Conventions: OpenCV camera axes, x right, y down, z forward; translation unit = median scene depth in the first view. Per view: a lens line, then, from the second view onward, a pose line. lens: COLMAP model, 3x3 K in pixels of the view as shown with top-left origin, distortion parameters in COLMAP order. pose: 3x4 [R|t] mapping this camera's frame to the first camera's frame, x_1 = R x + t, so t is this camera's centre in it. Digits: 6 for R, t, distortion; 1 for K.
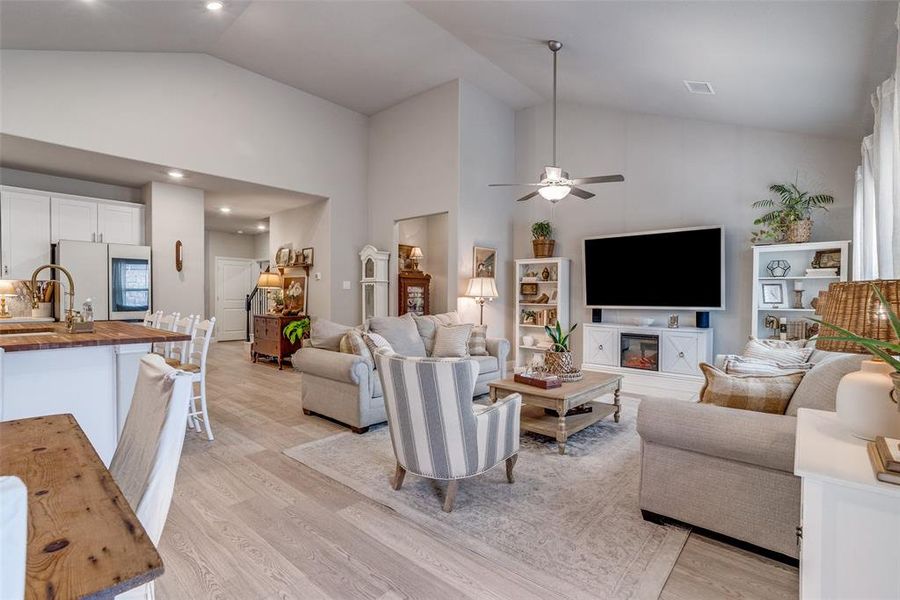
lens RADIAL K [[428.6, 0, 455.0], [0, 428.6, 295.9], [0, 0, 1]] dist [-0.008884, 0.002443]
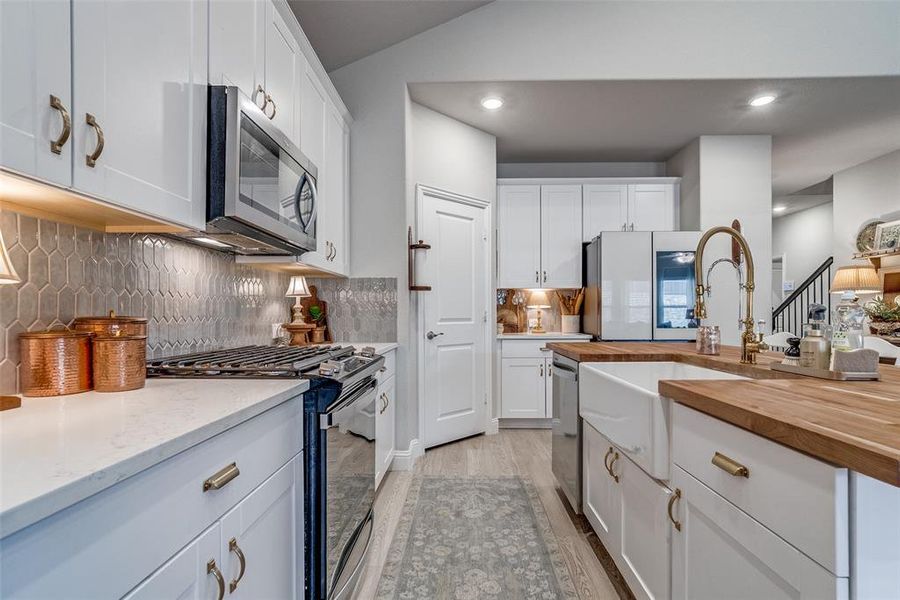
lens RADIAL K [[428.6, 0, 446.3], [0, 428.6, 317.9], [0, 0, 1]] dist [-0.008884, 0.002443]
pose [[0.634504, -0.001363, -0.772919, -0.531245], [0.005073, 0.999984, 0.002400, 0.018946], [0.772903, -0.005444, 0.634501, 0.311342]]
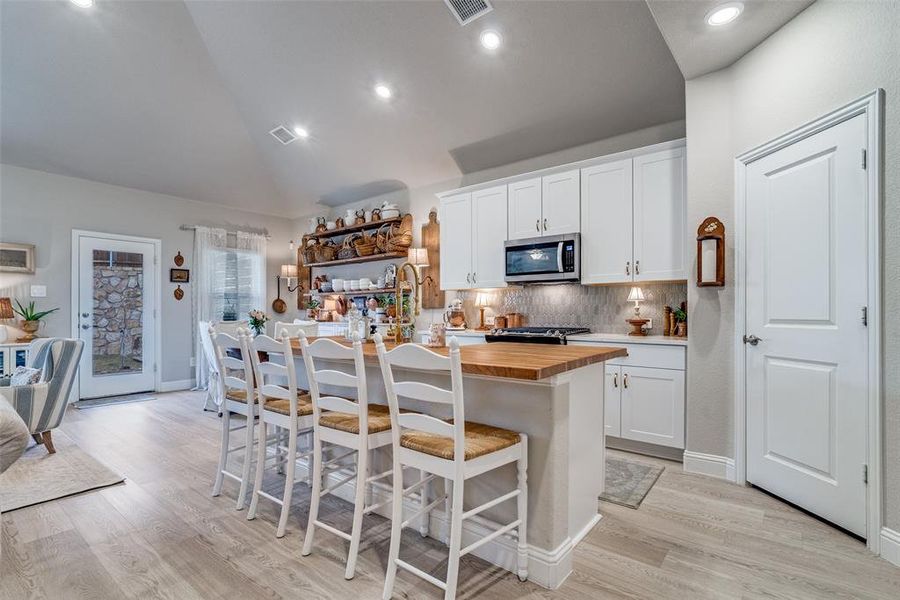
lens RADIAL K [[428.6, 0, 451.0], [0, 428.6, 314.7], [0, 0, 1]] dist [-0.008884, 0.002443]
pose [[-0.999197, -0.006059, -0.039597, -0.679444], [-0.006339, 0.999956, 0.006952, 0.014834], [0.039553, 0.007198, -0.999192, 1.239453]]
